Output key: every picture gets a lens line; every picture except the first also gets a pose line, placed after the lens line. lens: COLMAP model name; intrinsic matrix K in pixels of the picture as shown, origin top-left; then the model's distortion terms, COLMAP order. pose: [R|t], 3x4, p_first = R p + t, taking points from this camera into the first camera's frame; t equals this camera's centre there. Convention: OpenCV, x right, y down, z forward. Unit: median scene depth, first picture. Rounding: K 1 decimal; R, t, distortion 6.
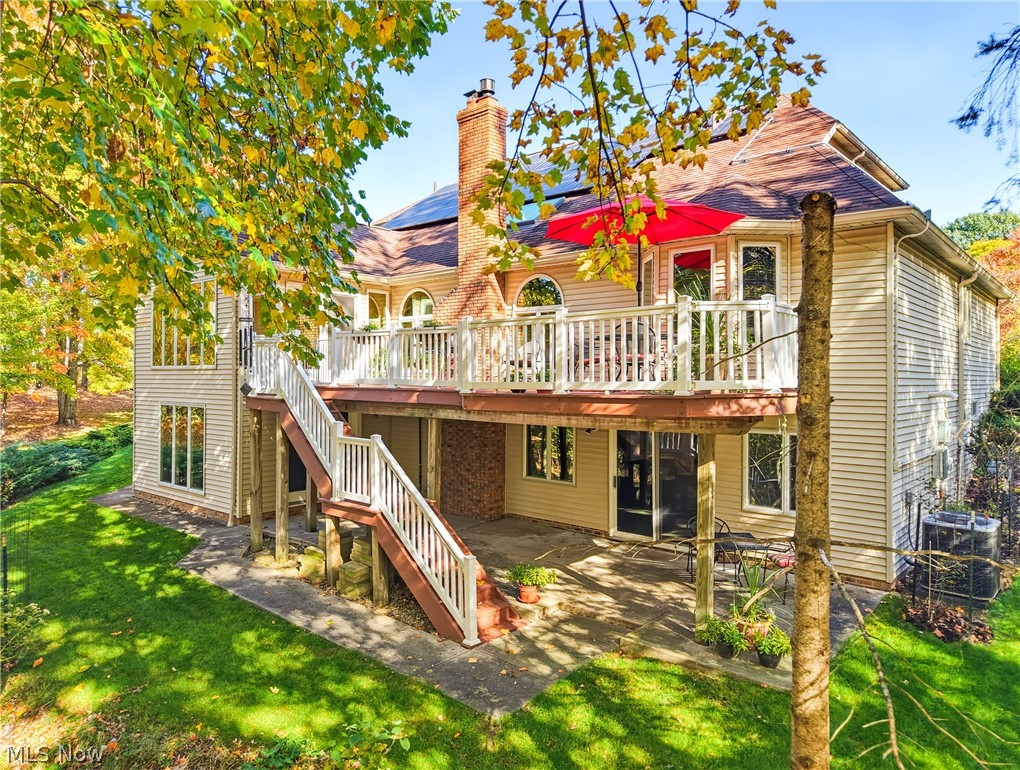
lens RADIAL K [[699.6, 0, 509.0], [0, 699.6, 379.7], [0, 0, 1]] dist [0.031503, -0.035121]
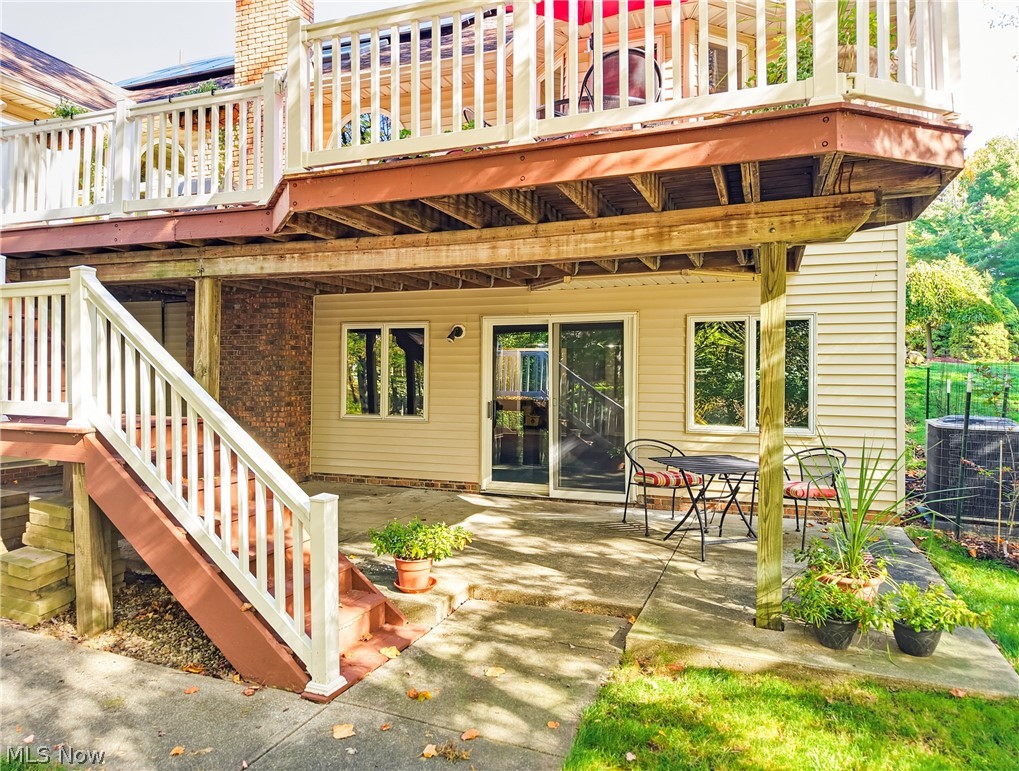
lens RADIAL K [[698.9, 0, 508.5], [0, 698.9, 380.2], [0, 0, 1]] dist [0.031503, -0.035121]
pose [[0.938962, 0.002574, 0.344011, -0.091783], [-0.002717, 0.999996, -0.000066, 0.164530], [-0.344010, -0.000872, 0.938966, 0.498255]]
